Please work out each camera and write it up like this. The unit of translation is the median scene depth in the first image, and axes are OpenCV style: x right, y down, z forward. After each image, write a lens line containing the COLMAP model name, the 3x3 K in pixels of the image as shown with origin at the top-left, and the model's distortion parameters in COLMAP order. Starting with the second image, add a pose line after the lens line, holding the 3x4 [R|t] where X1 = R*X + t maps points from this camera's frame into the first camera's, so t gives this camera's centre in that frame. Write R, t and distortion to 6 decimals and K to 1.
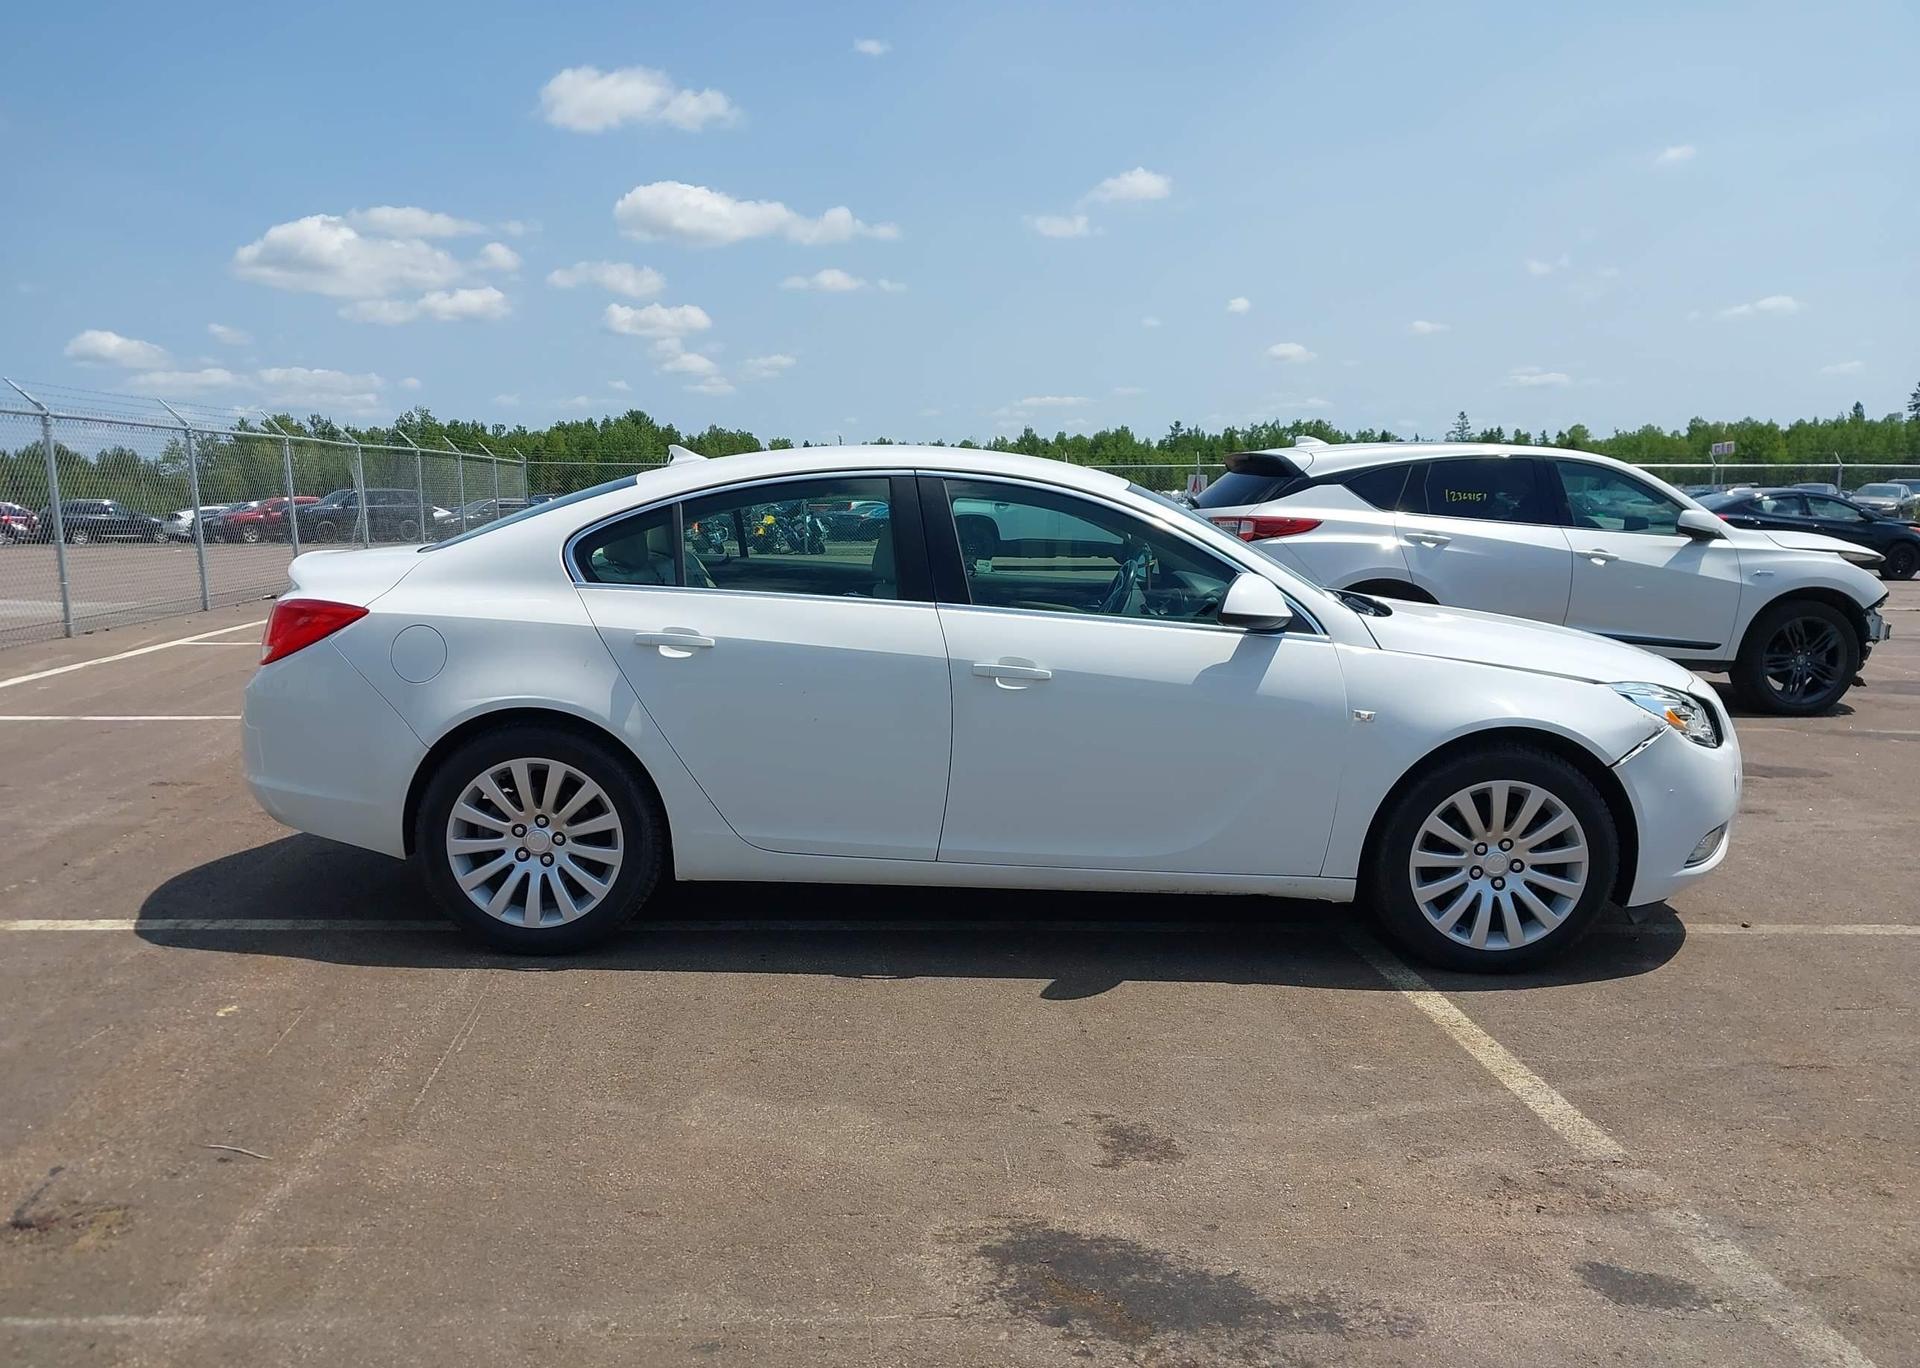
lens RADIAL K [[1551.8, 0, 960.0], [0, 1551.8, 684.0], [0, 0, 1]] dist [-0.008104, -0.003198]
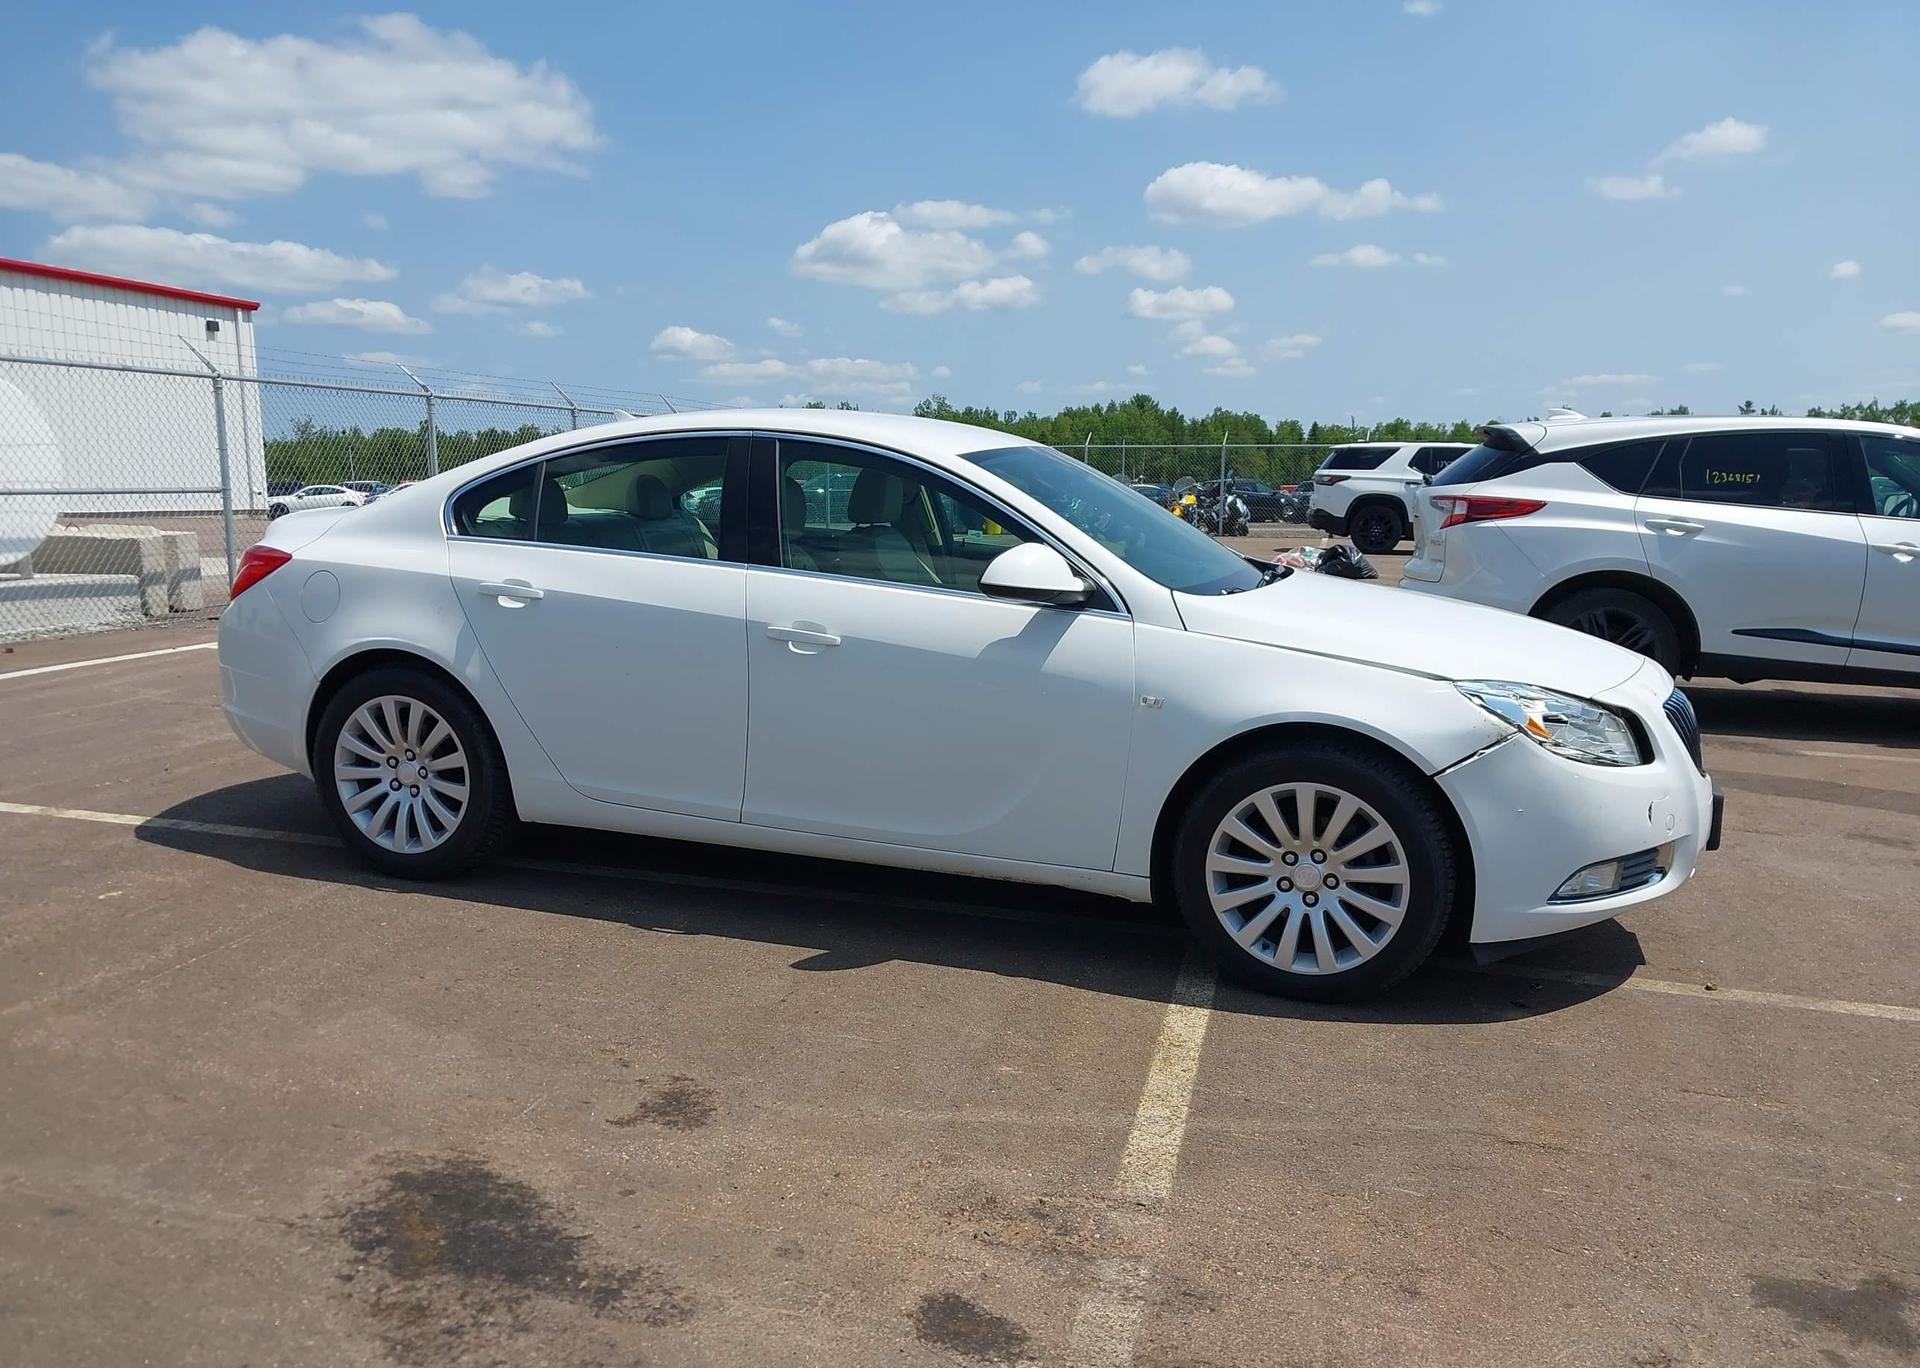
lens RADIAL K [[1552.0, 0, 936.4], [0, 1552.0, 700.0], [0, 0, 1]] dist [0.000275, 0.003063]
pose [[0.942855, 0.056754, -0.328333, 0.435655], [-0.050028, 0.998330, 0.028901, -0.000428], [0.329425, -0.010823, 0.944120, 0.090156]]
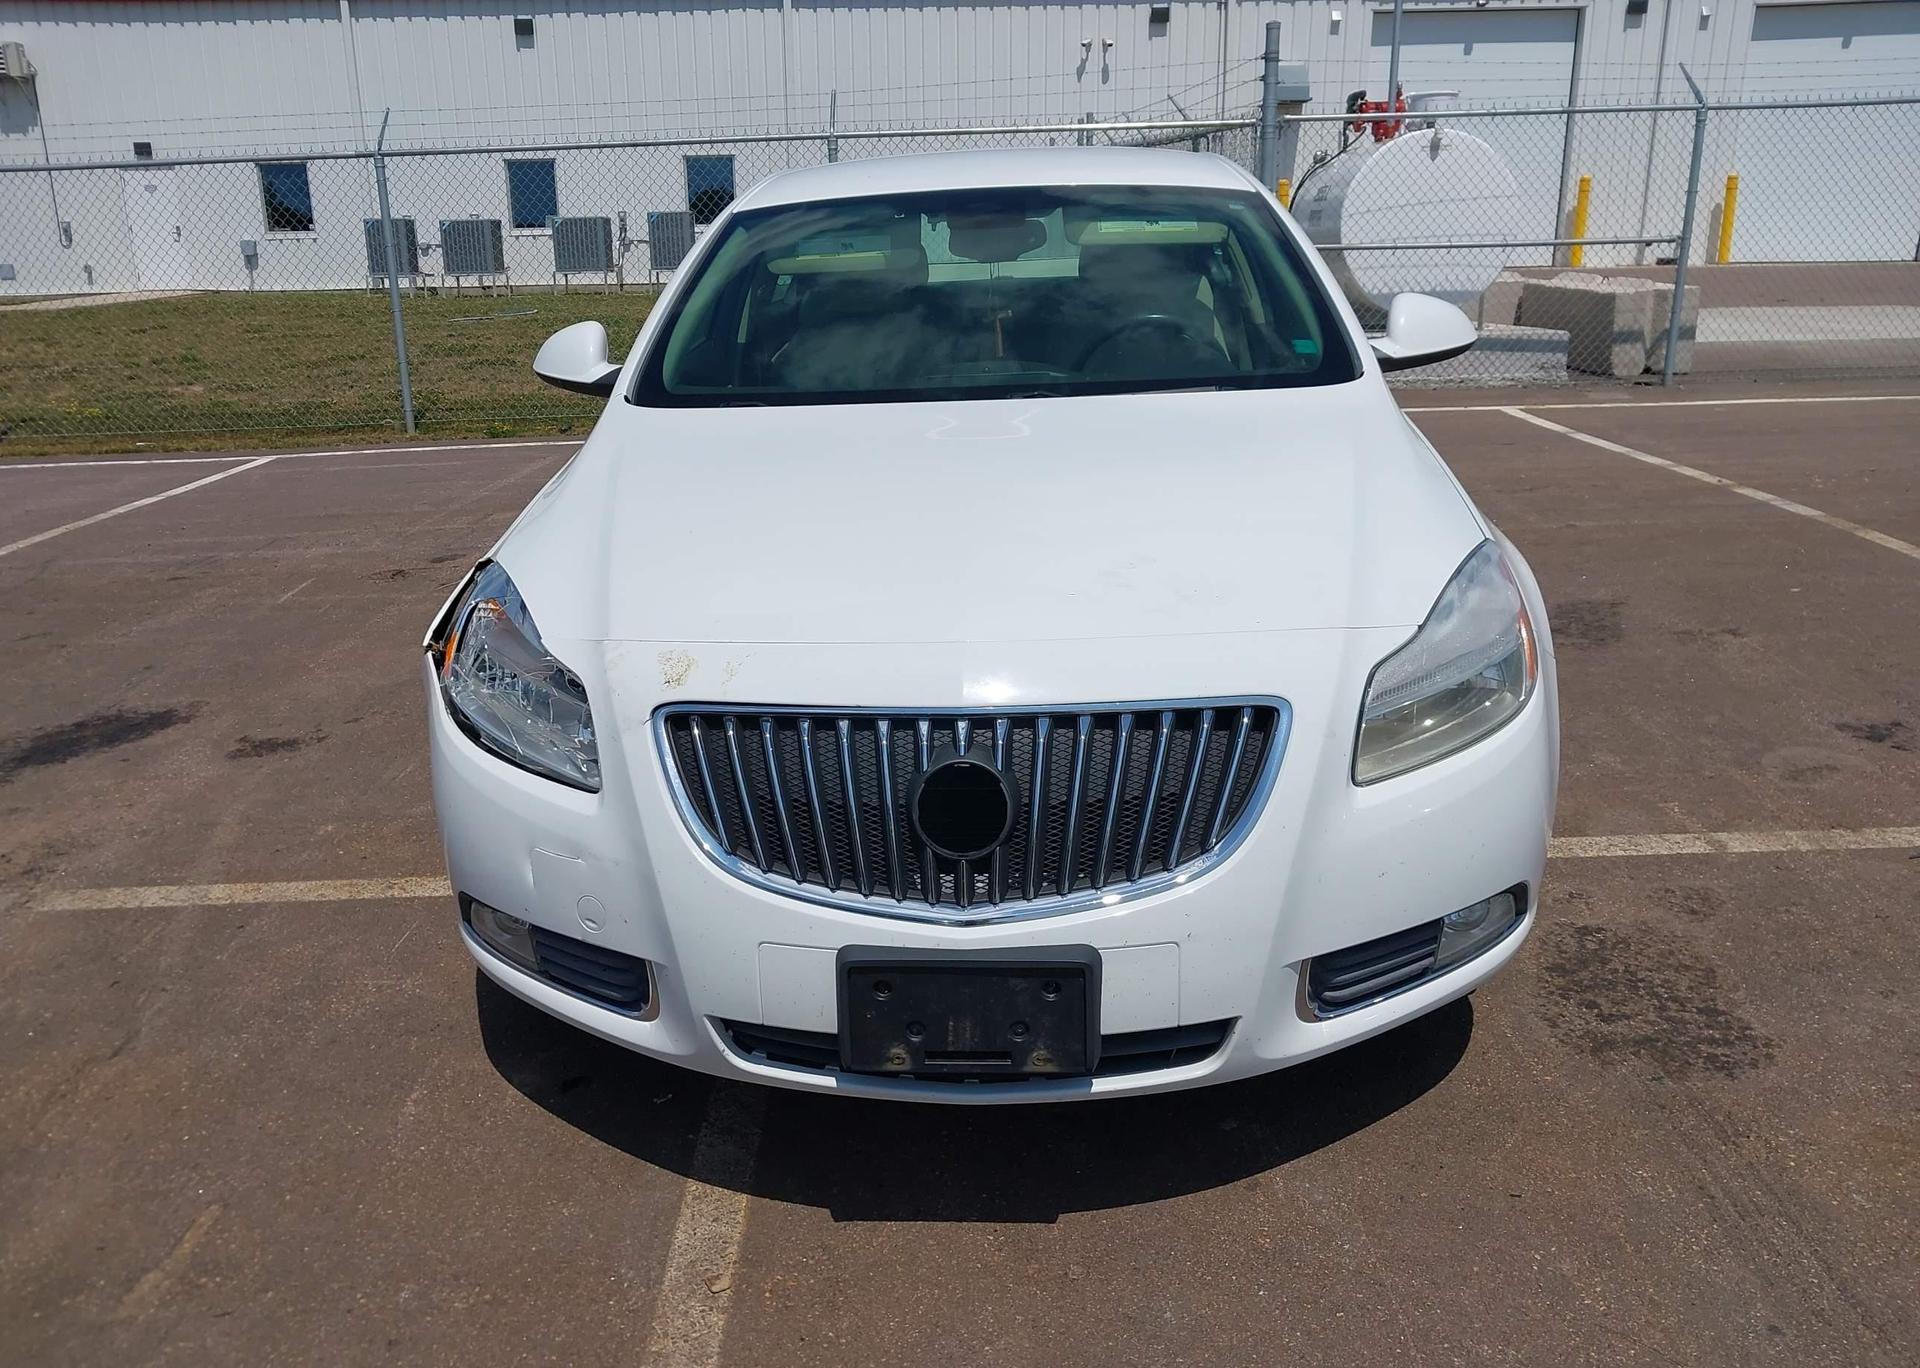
lens RADIAL K [[1552.0, 0, 936.4], [0, 1552.0, 700.0], [0, 0, 1]] dist [0.000275, 0.003063]
pose [[-0.106961, 0.302918, -0.946995, 1.025716], [-0.094418, 0.945060, 0.312963, -0.182739], [0.989770, 0.122888, -0.072484, 1.272028]]
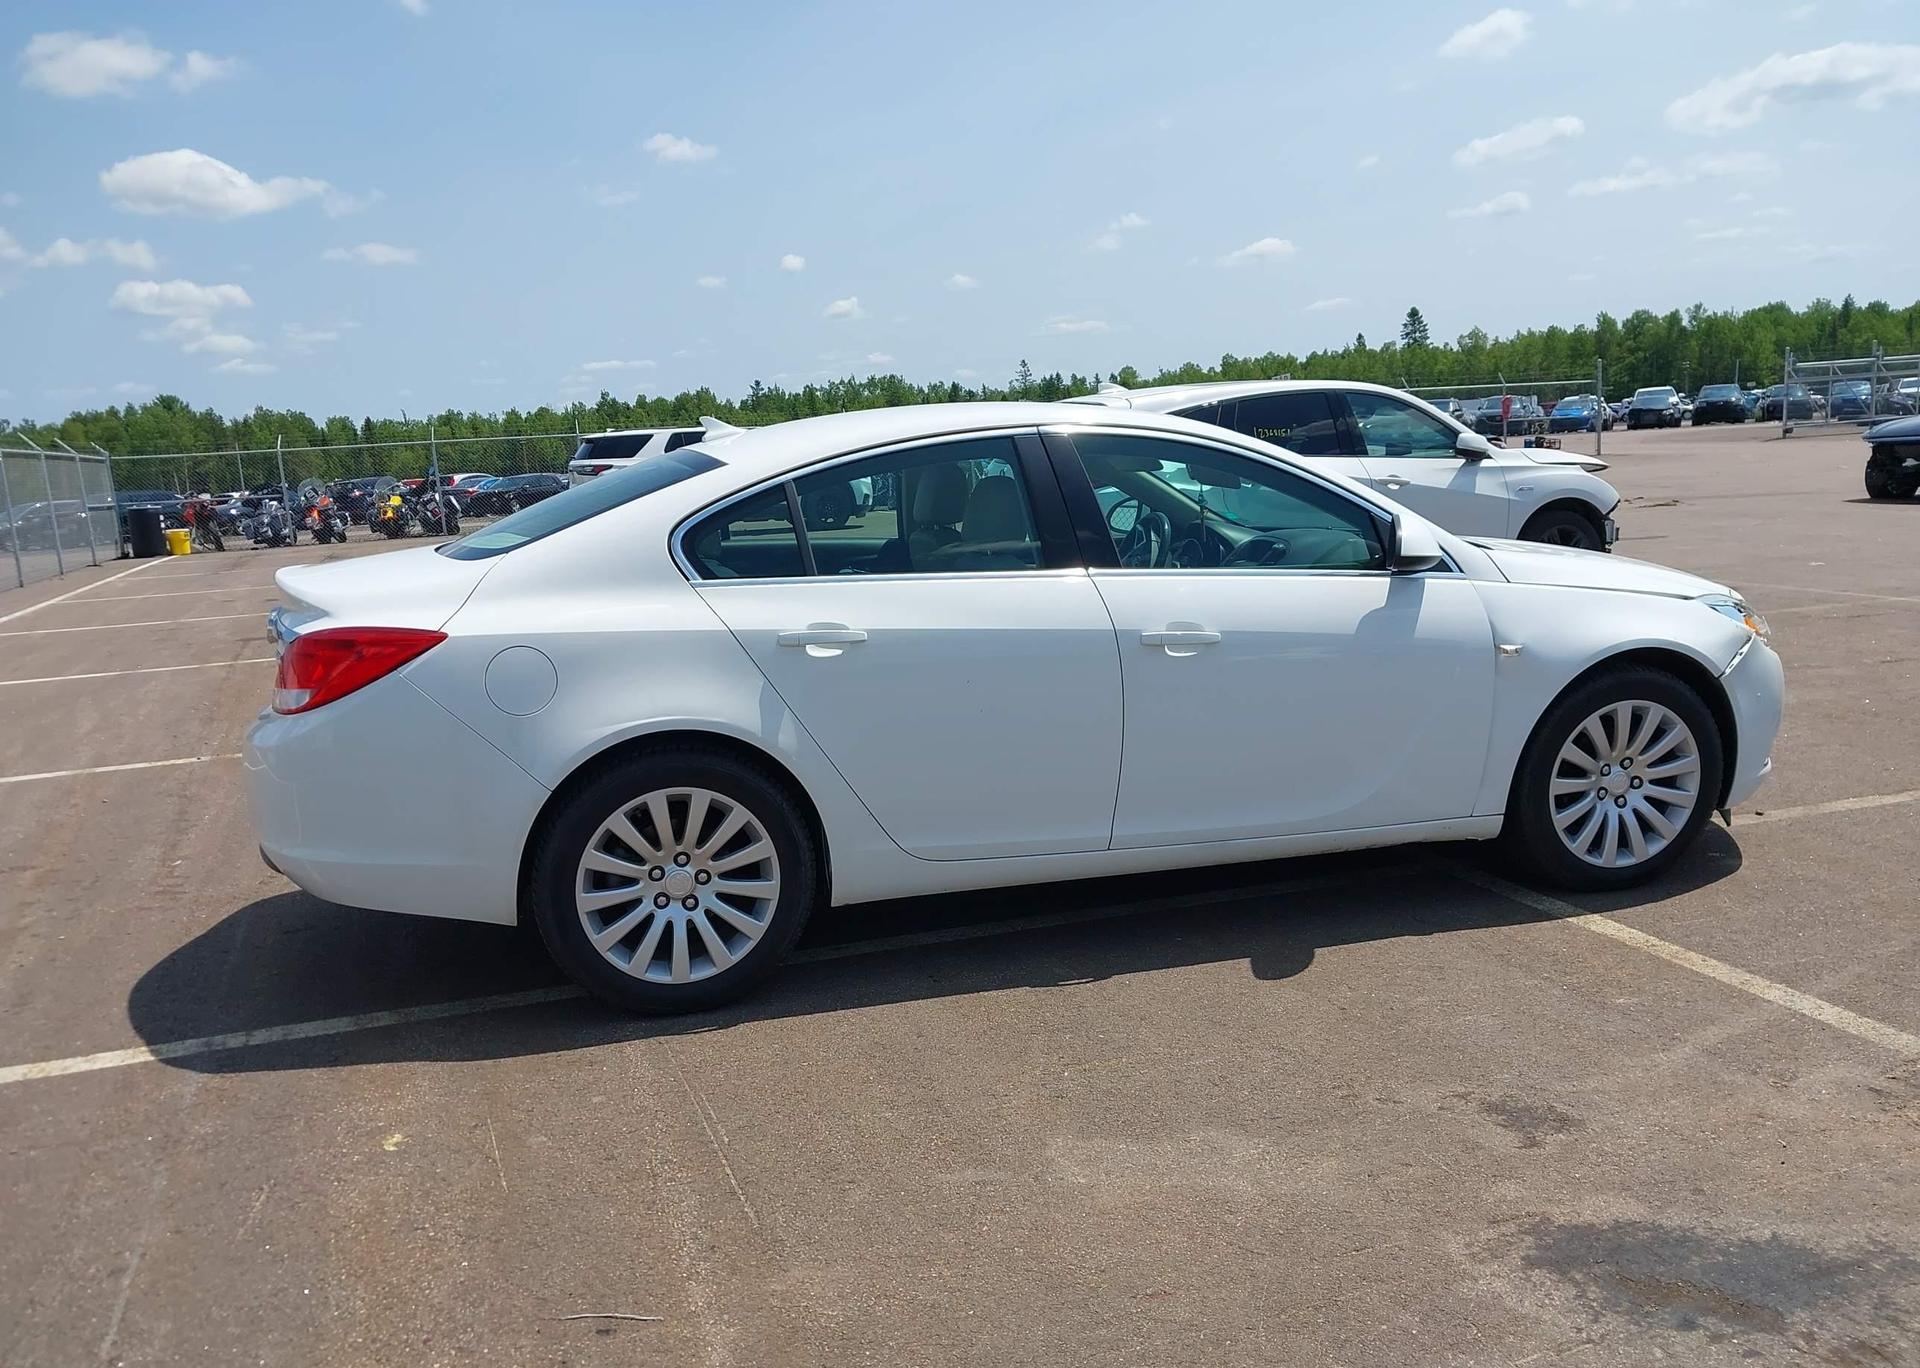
lens RADIAL K [[1534.6, 0, 966.1], [0, 1534.6, 685.1], [0, 0, 1]] dist [0.006429, -0.012090]
pose [[0.961461, -0.097682, 0.257005, -0.327055], [0.090357, 0.995098, 0.040186, -0.028399], [-0.259670, -0.015415, 0.965574, 0.133327]]
